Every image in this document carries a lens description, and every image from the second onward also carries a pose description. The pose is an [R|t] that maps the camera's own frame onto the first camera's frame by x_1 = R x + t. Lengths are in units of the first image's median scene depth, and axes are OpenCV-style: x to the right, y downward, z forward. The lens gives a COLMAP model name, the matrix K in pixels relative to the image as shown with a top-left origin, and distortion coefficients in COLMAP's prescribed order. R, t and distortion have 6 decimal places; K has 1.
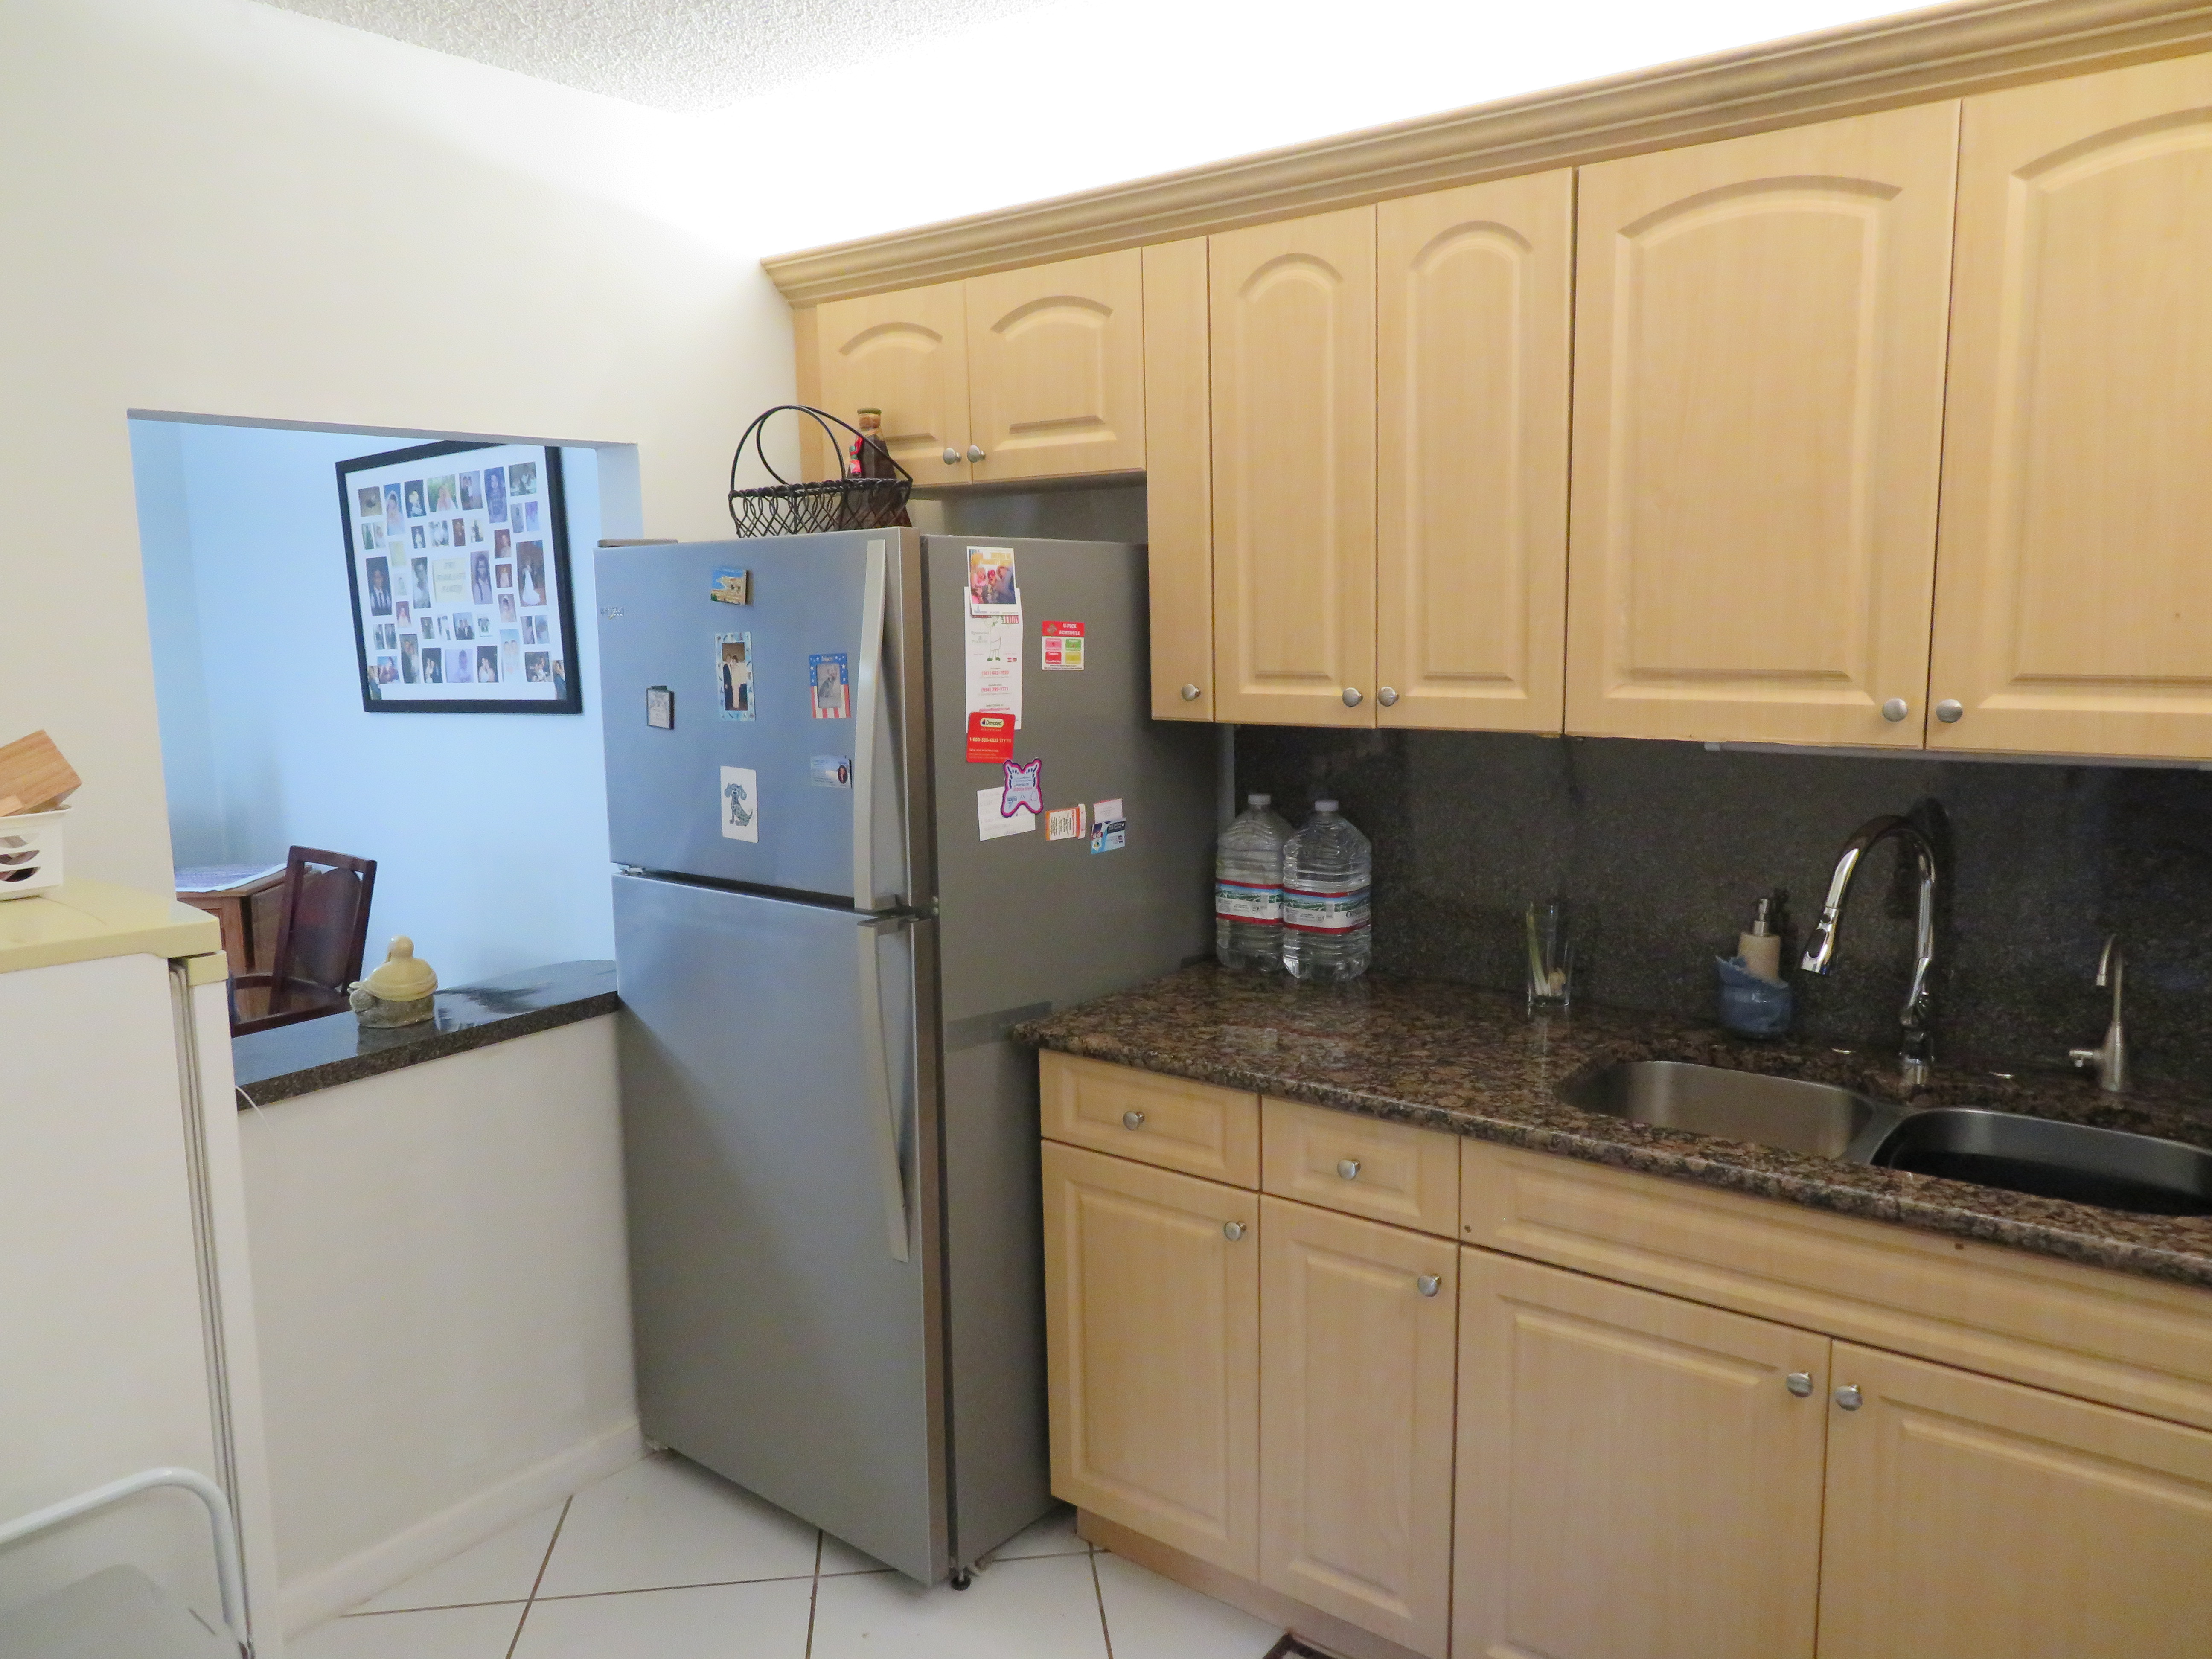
lens RADIAL K [[1577.2, 0, 1106.0], [0, 1577.2, 831.2], [0, 0, 1]] dist [-0.009959, 0.006701]
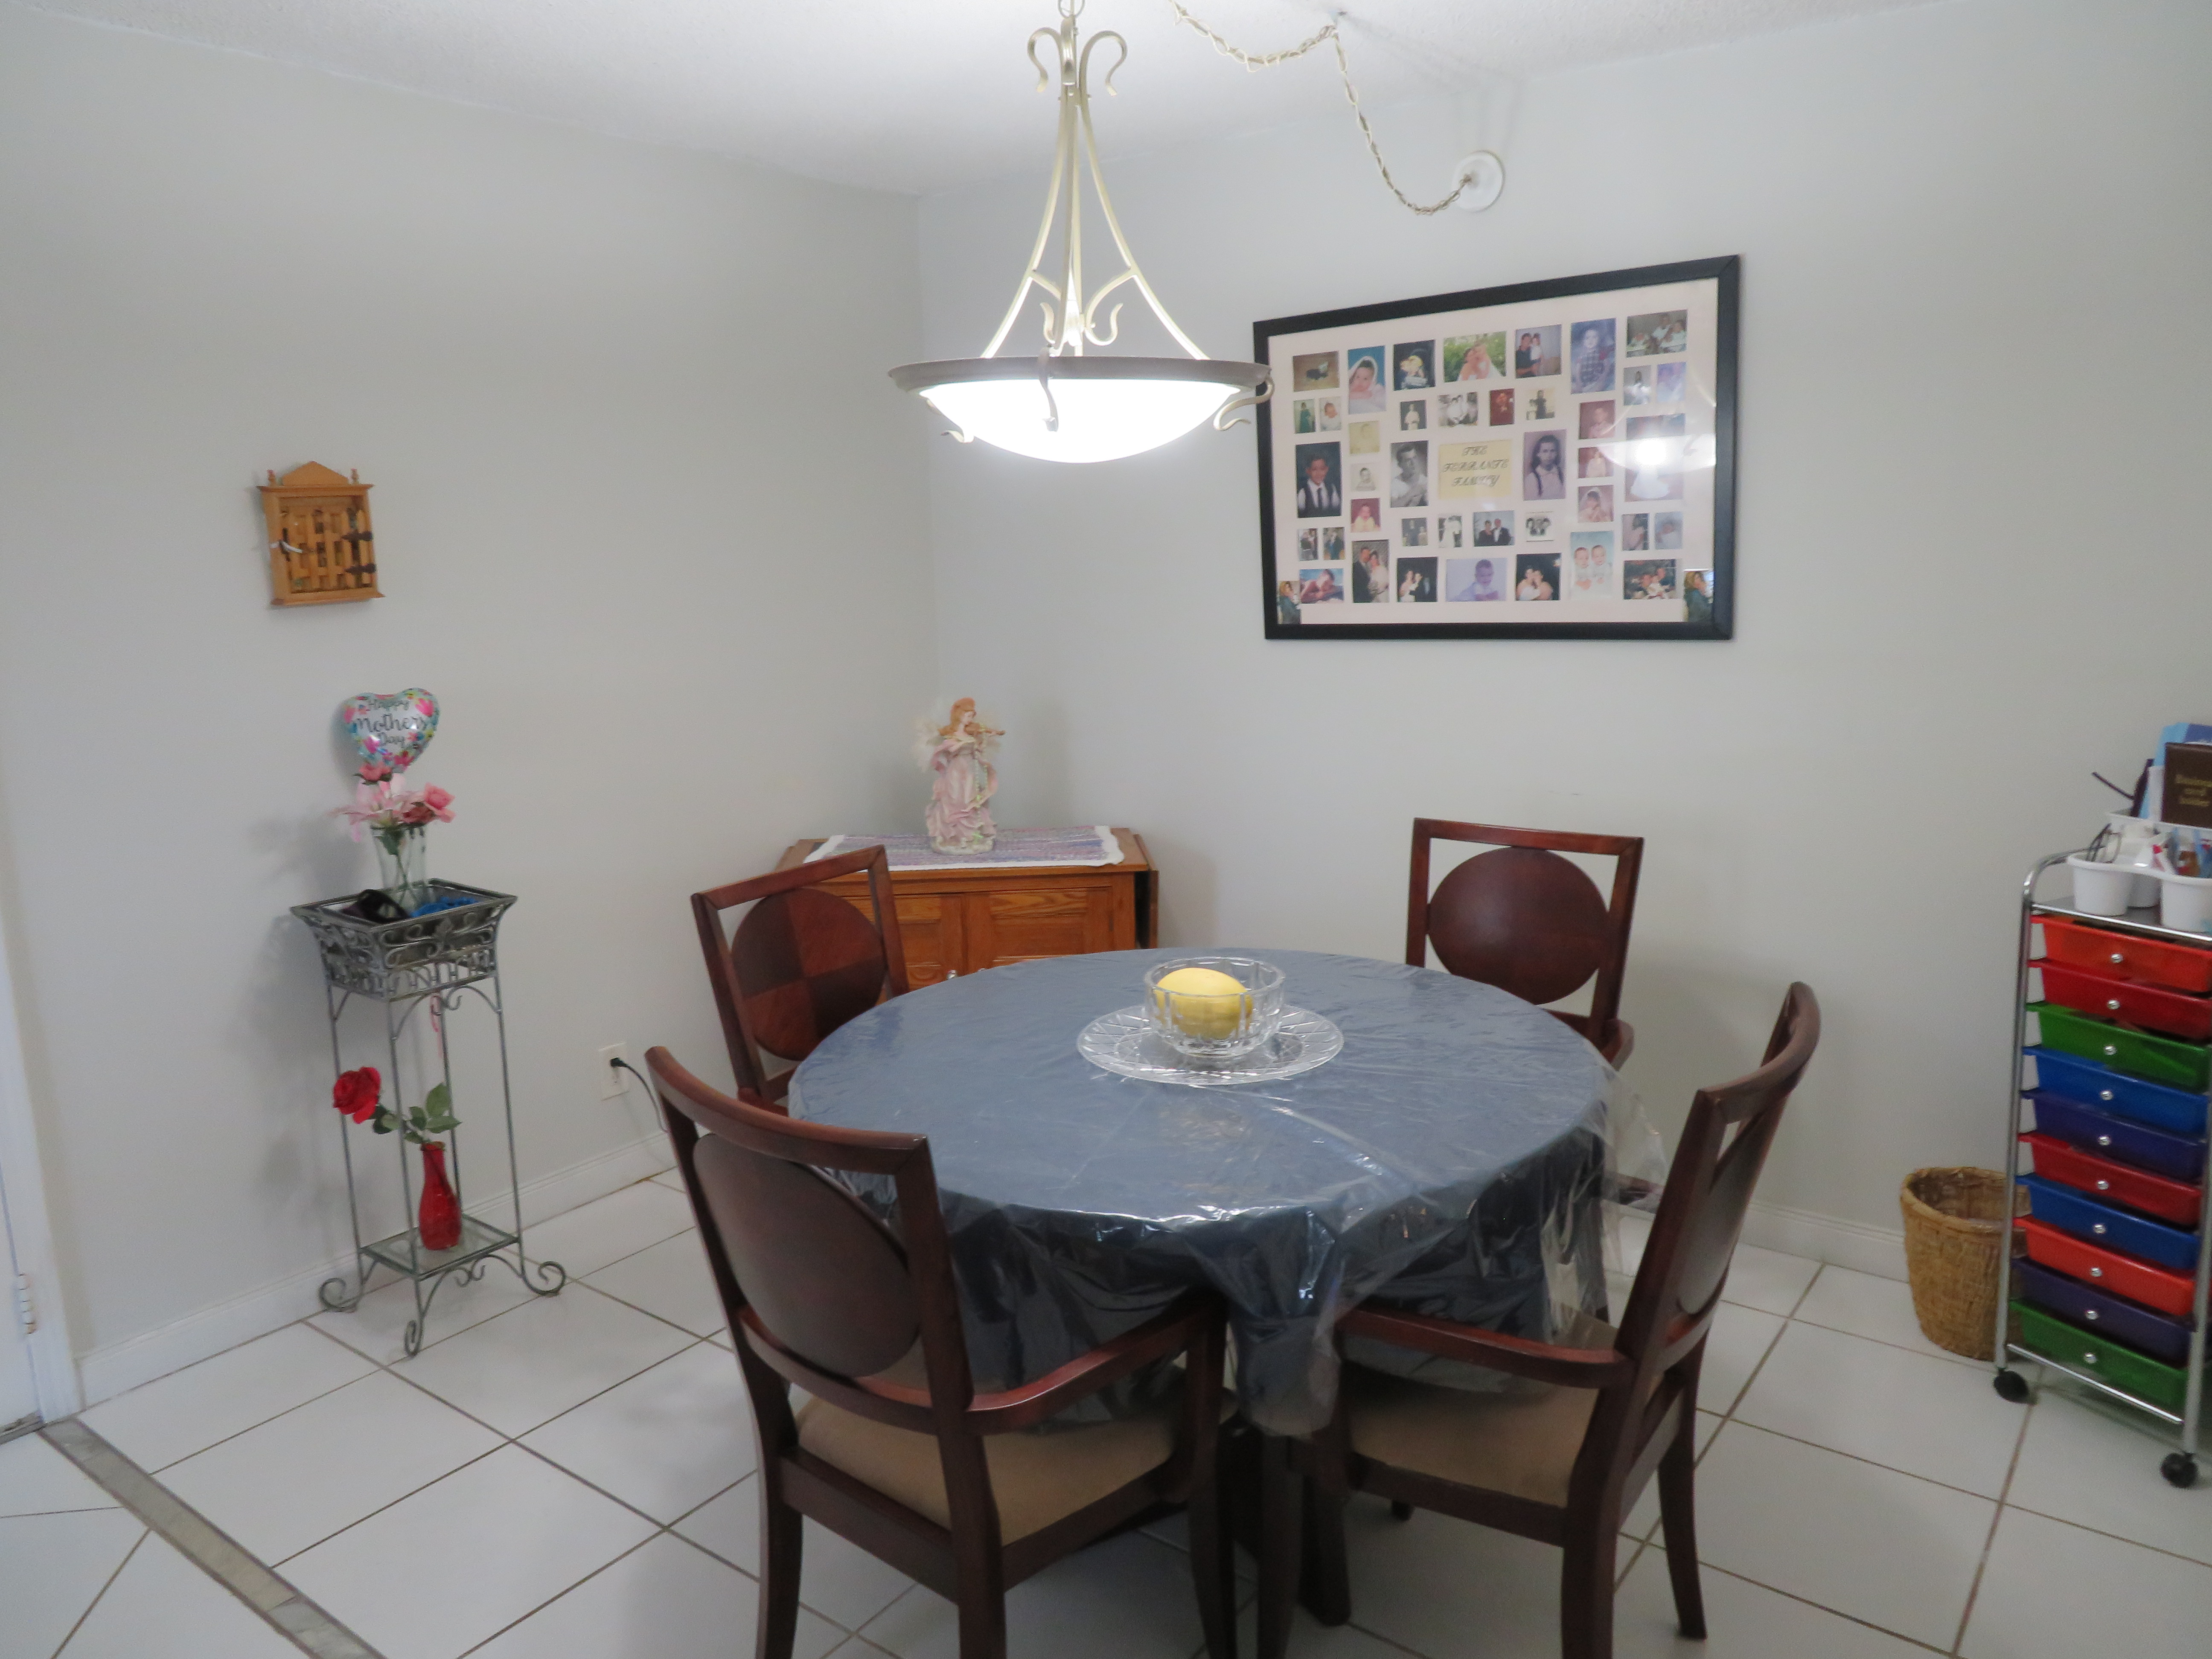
lens RADIAL K [[1577.2, 0, 1106.1], [0, 1577.2, 843.3], [0, 0, 1]] dist [-0.009959, 0.006701]
pose [[0.999837, -0.012780, 0.012773, -1.071938], [0.012002, 0.998173, 0.059220, -0.038819], [-0.013506, -0.059057, 0.998163, 0.362019]]
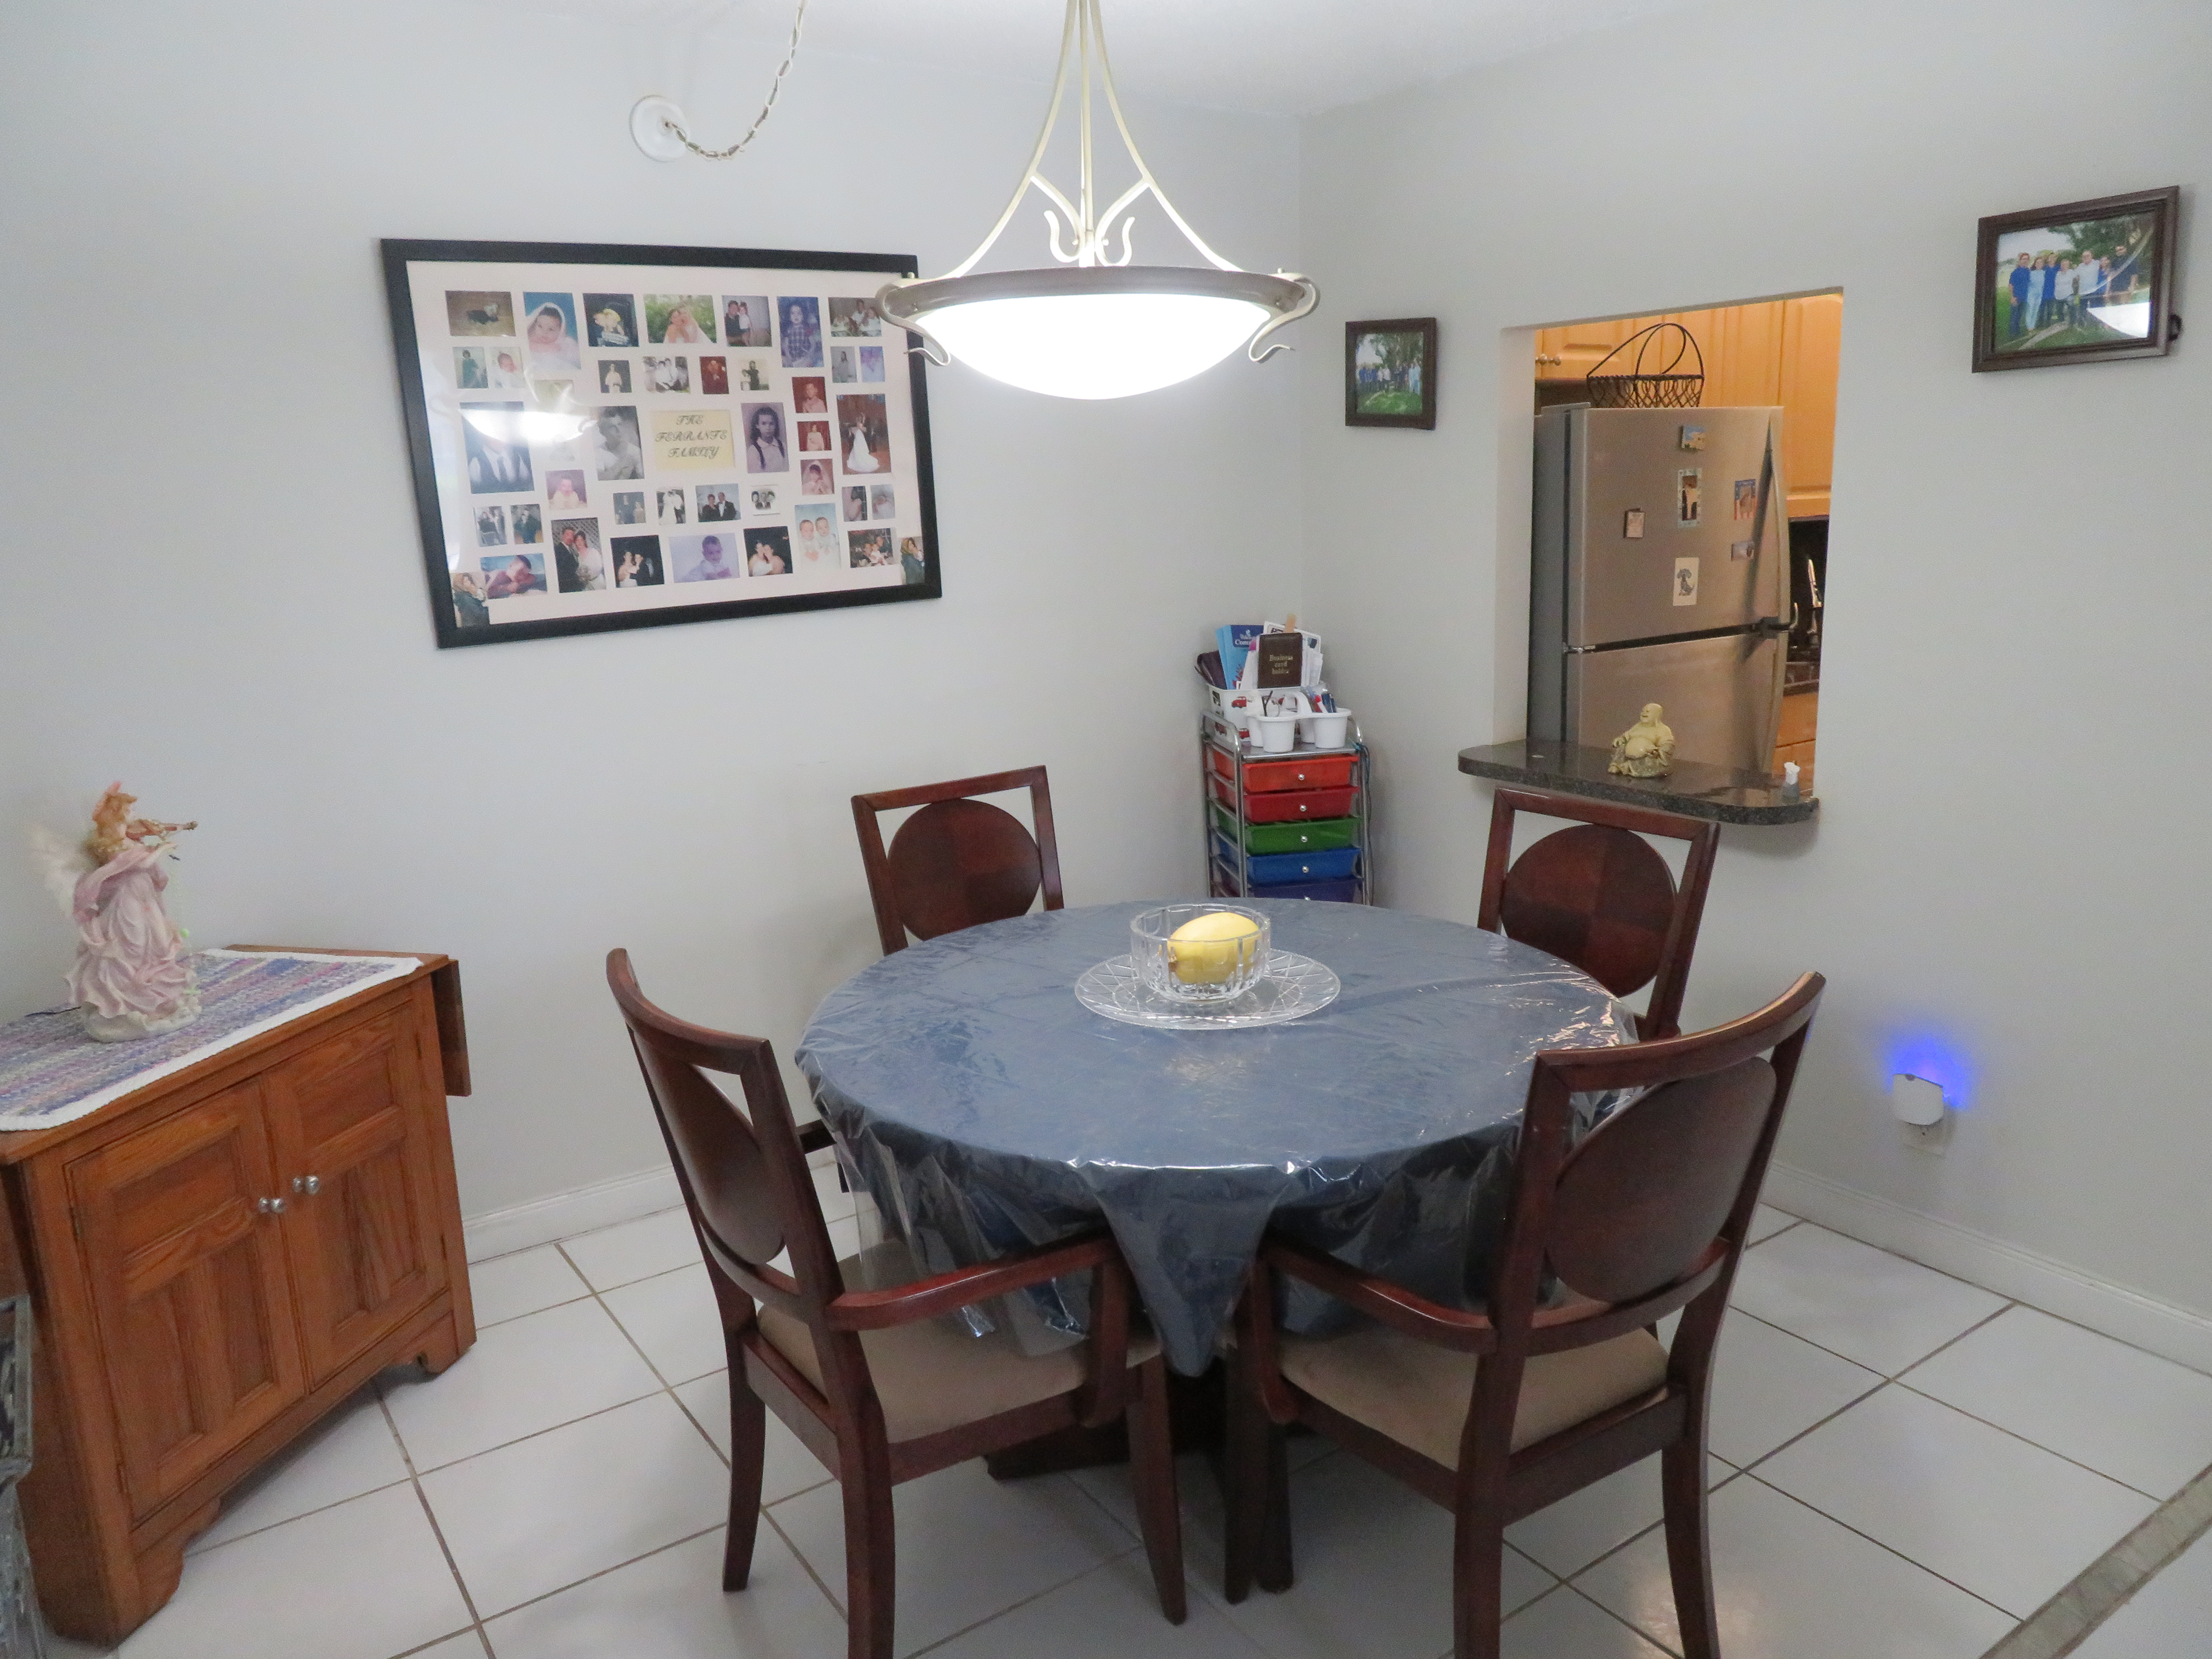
lens RADIAL K [[1577.2, 0, 1099.8], [0, 1577.2, 817.2], [0, 0, 1]] dist [-0.009959, 0.006701]
pose [[0.305695, -0.184930, 0.933998, -1.883258], [0.167158, 0.976145, 0.138565, -0.101251], [-0.937342, 0.113766, 0.329314, 1.050805]]
